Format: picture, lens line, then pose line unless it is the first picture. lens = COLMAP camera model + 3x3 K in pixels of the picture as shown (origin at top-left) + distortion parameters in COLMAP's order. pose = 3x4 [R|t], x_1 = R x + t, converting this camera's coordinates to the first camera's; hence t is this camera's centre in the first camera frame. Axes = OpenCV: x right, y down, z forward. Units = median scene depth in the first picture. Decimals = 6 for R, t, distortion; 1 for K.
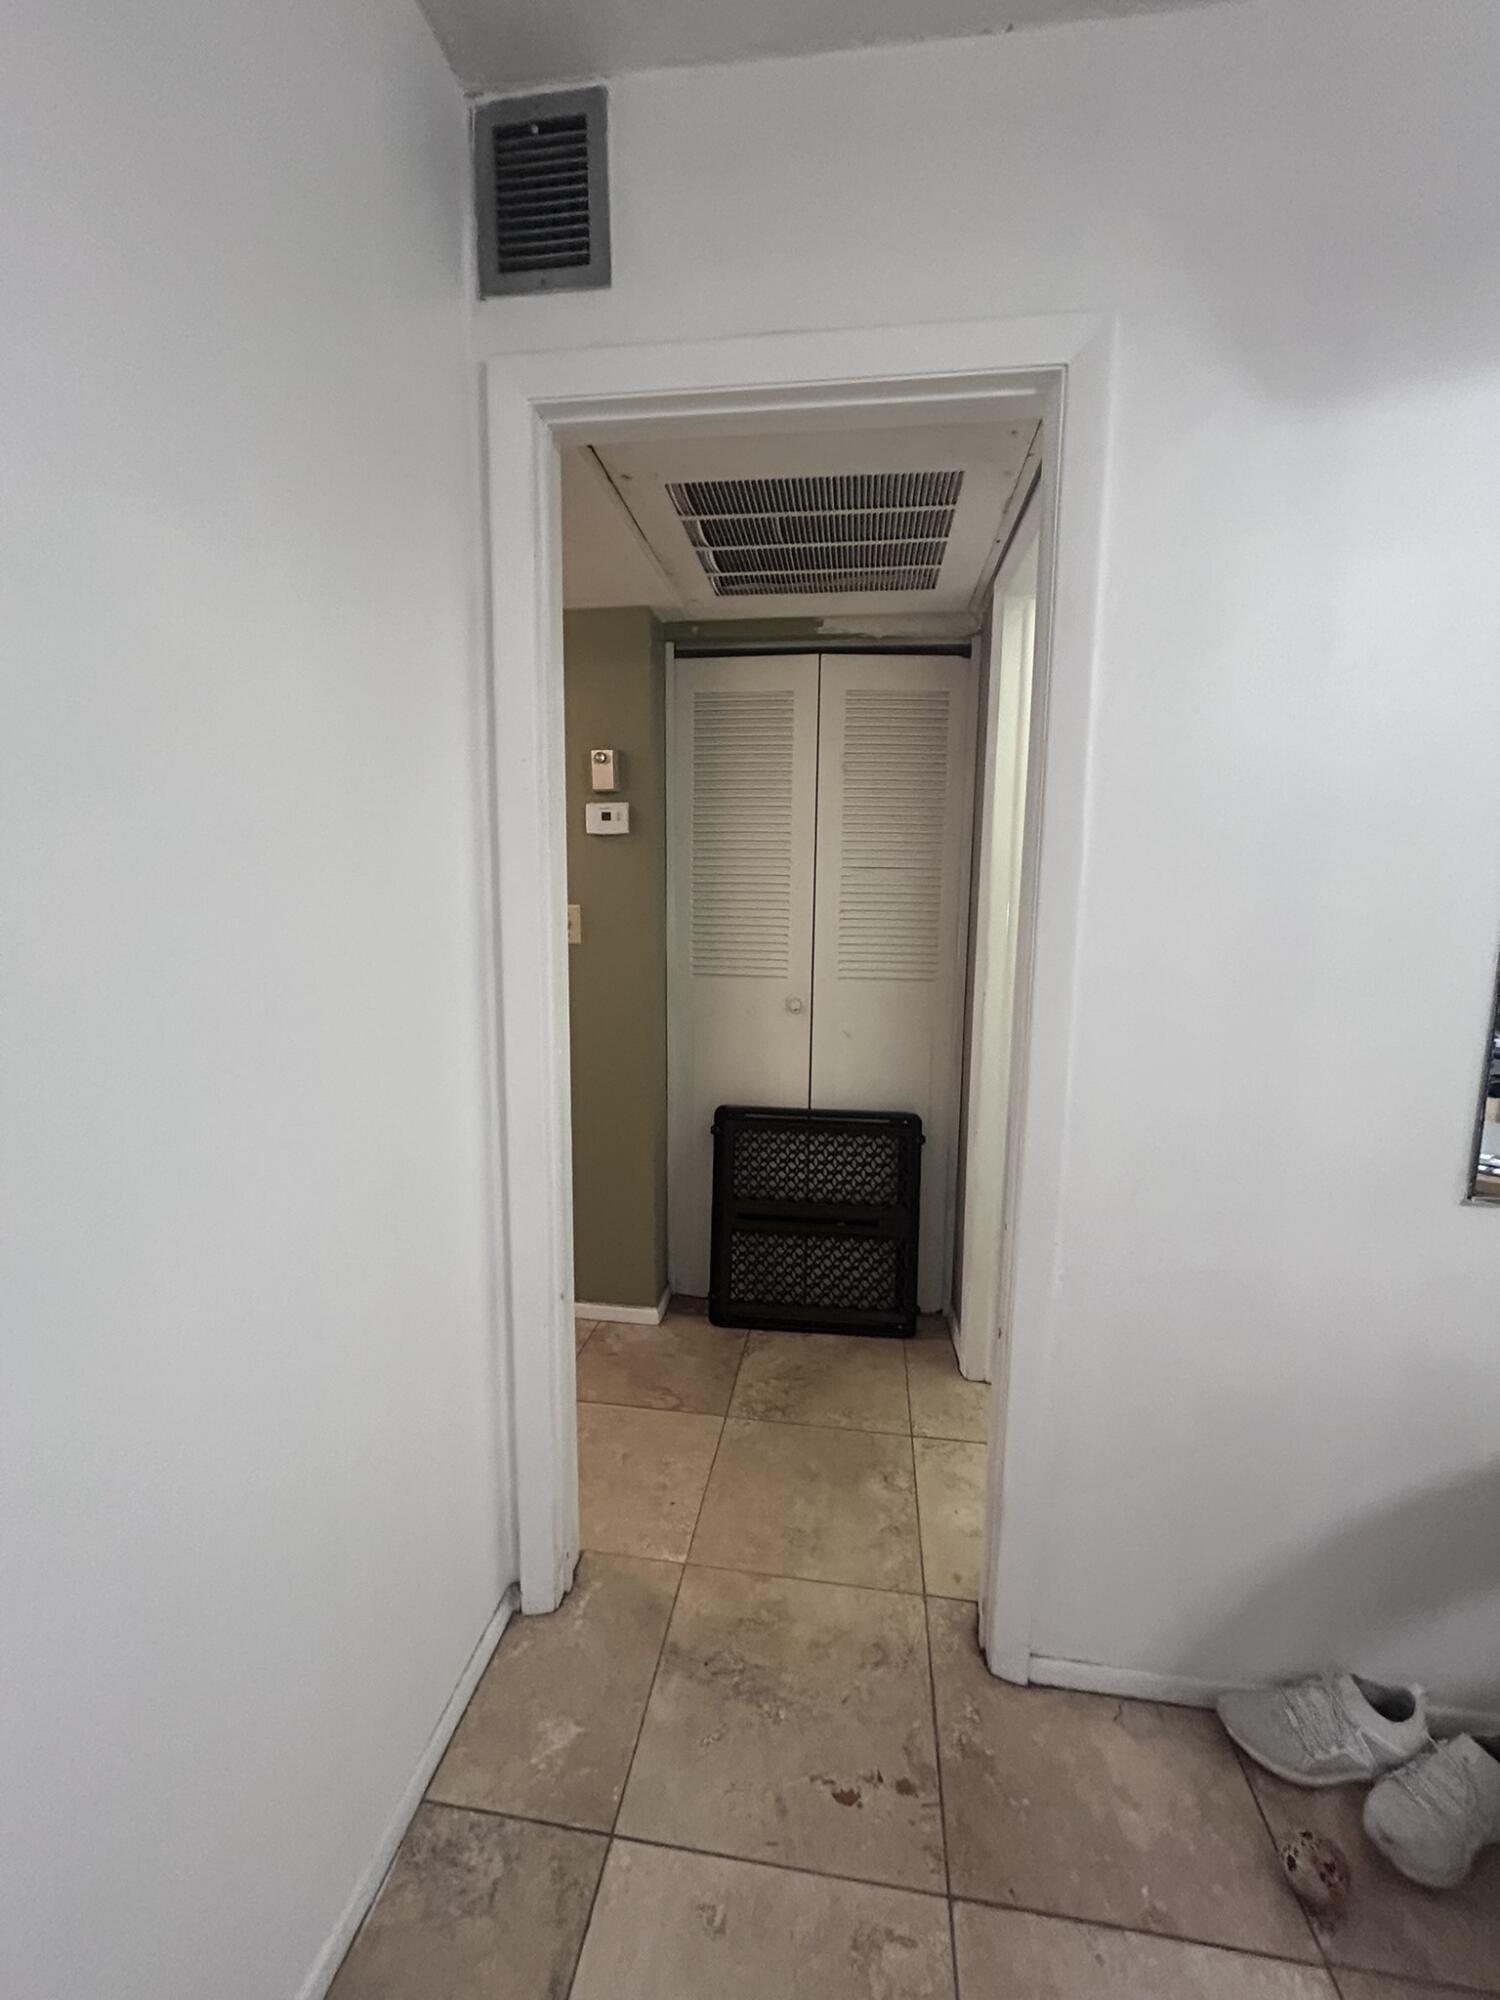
lens RADIAL K [[802.6, 0, 752.4], [0, 802.6, 1000.6], [0, 0, 1]] dist [-0.001680, -0.000838]
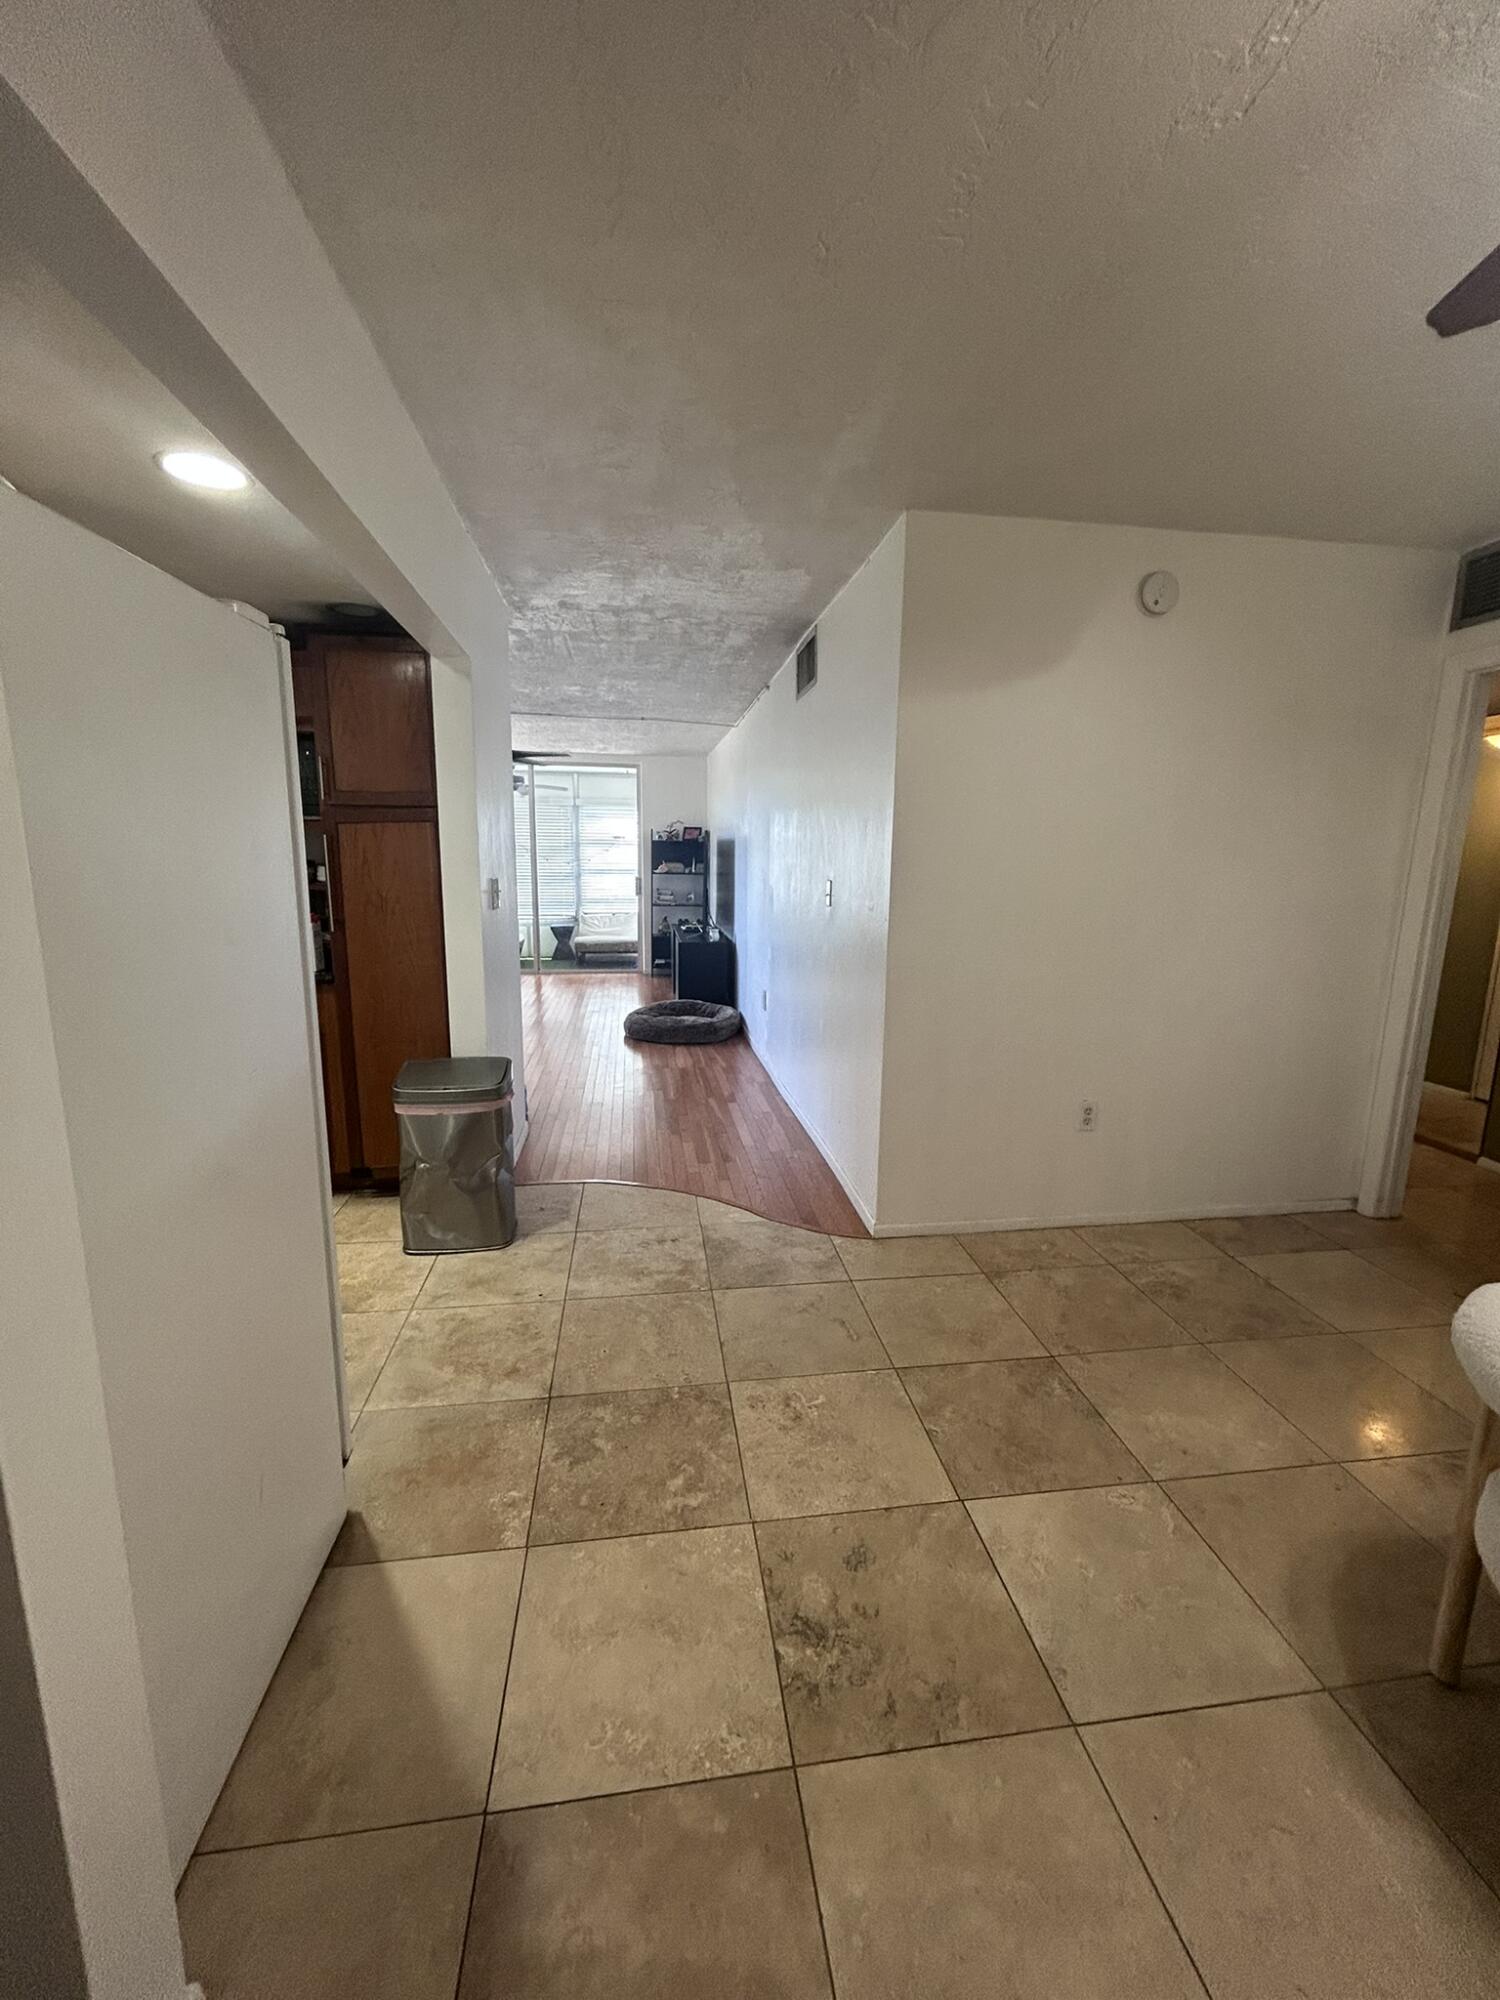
lens RADIAL K [[804.3, 0, 755.7], [0, 804.3, 1001.5], [0, 0, 1]] dist [-0.000801, 0.000921]
pose [[0.278204, 0.165191, -0.946211, 1.139059], [-0.137853, 0.981769, 0.130867, 0.126040], [0.950578, 0.094030, 0.295904, -1.163791]]
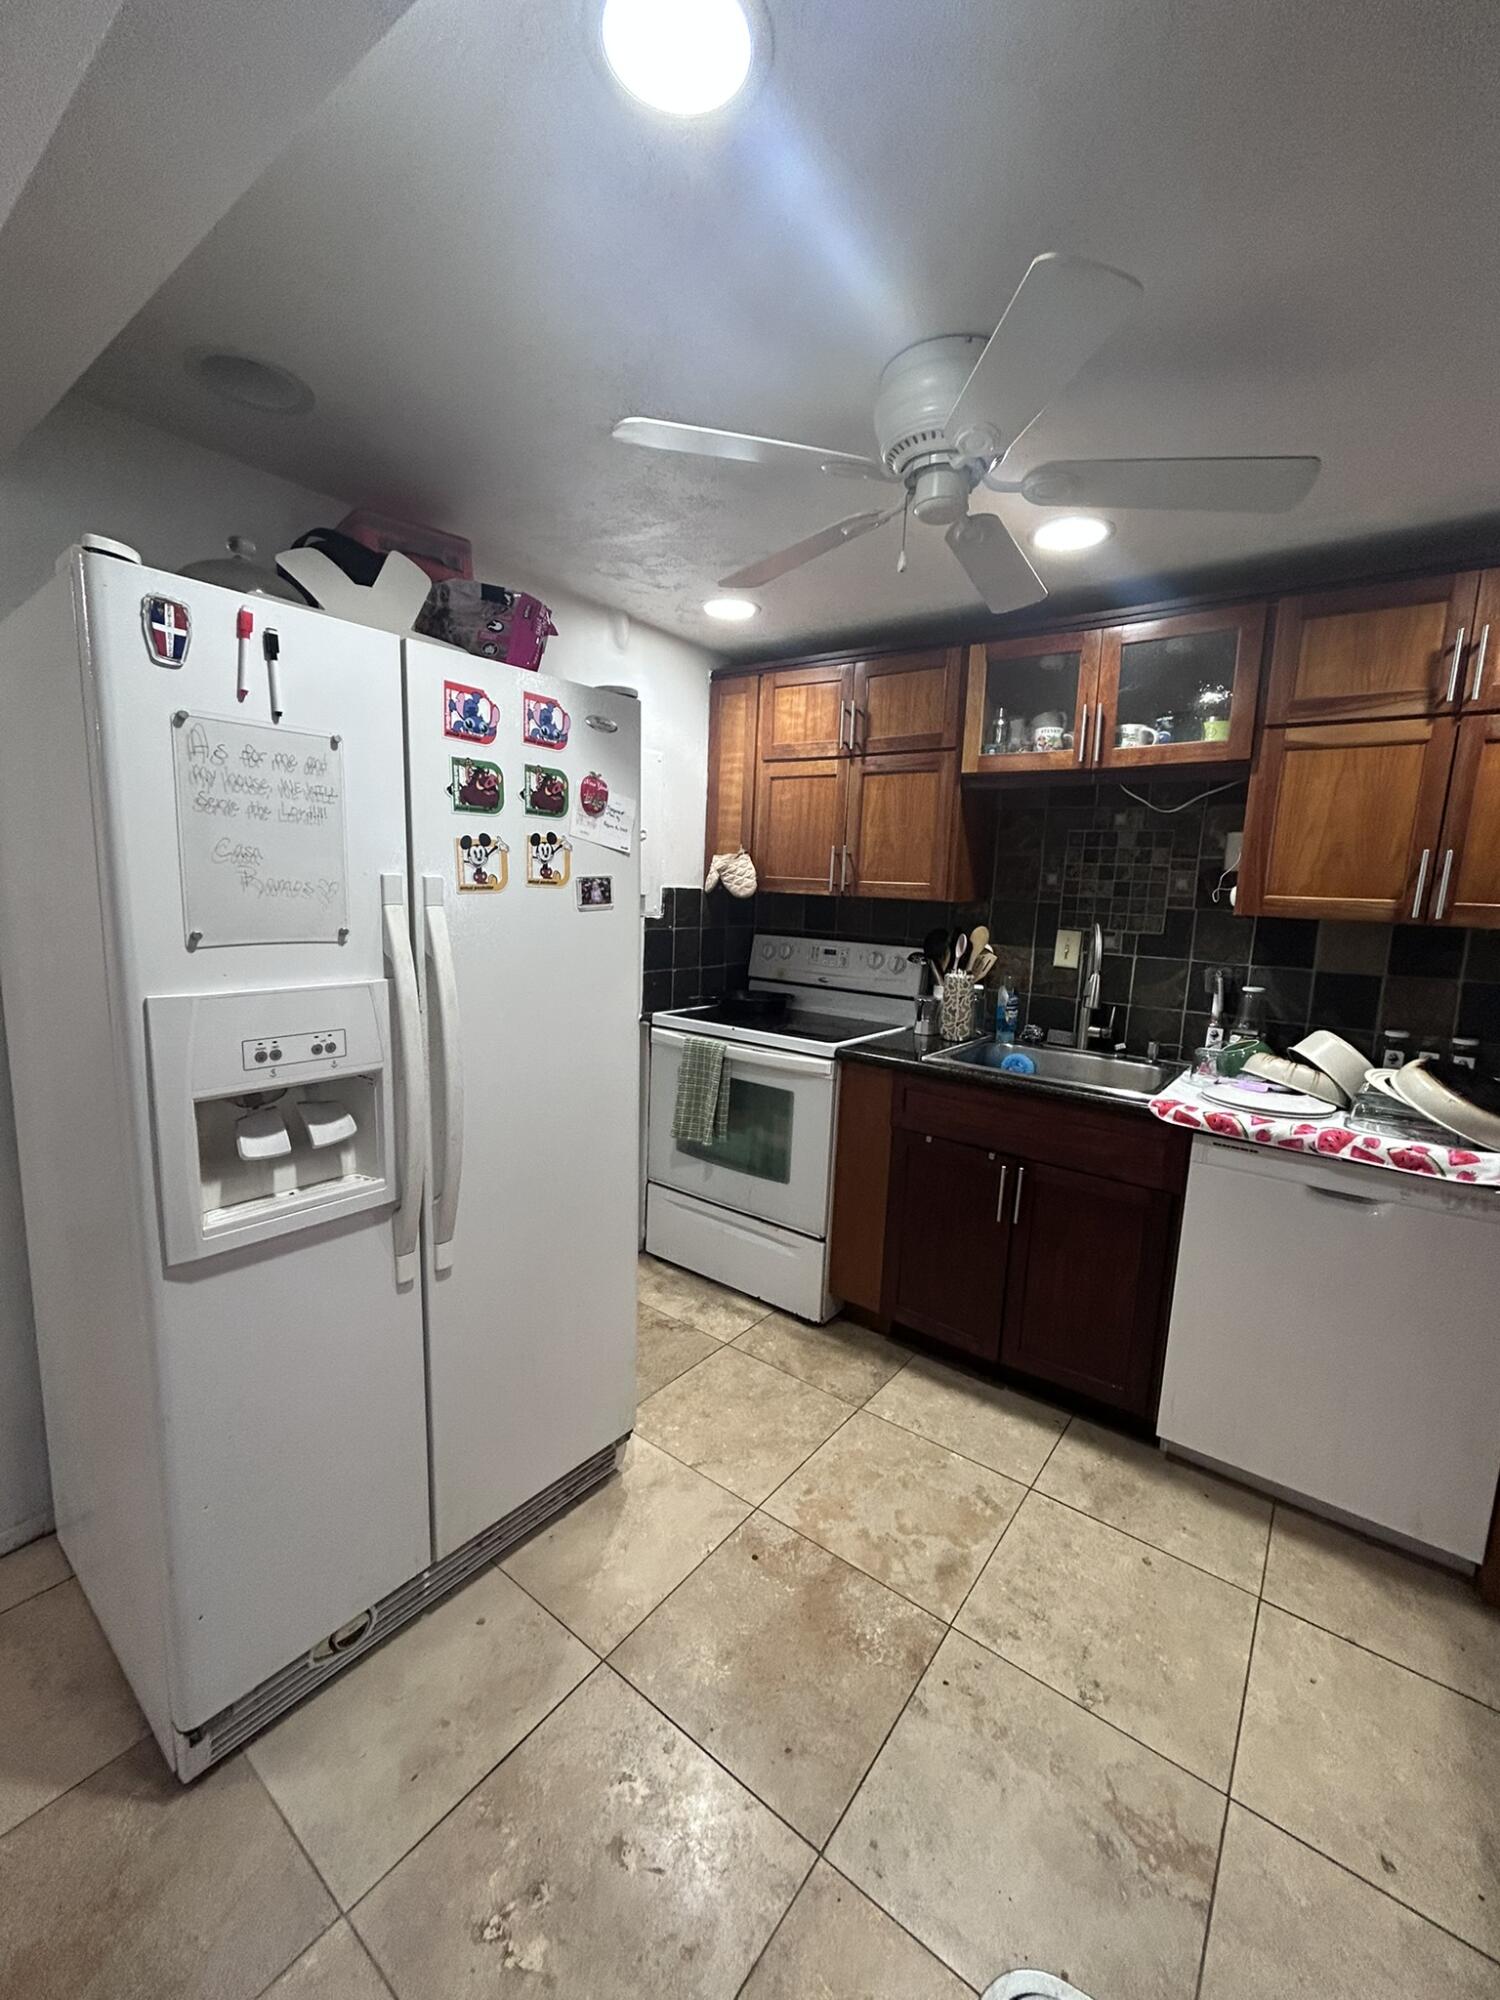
lens RADIAL K [[802.6, 0, 752.4], [0, 802.6, 1000.6], [0, 0, 1]] dist [-0.001680, -0.000838]
pose [[-0.870912, -0.119329, 0.476731, -0.652974], [0.011448, 0.964883, 0.262430, 0.093940], [-0.491305, 0.234012, -0.838963, -1.103738]]
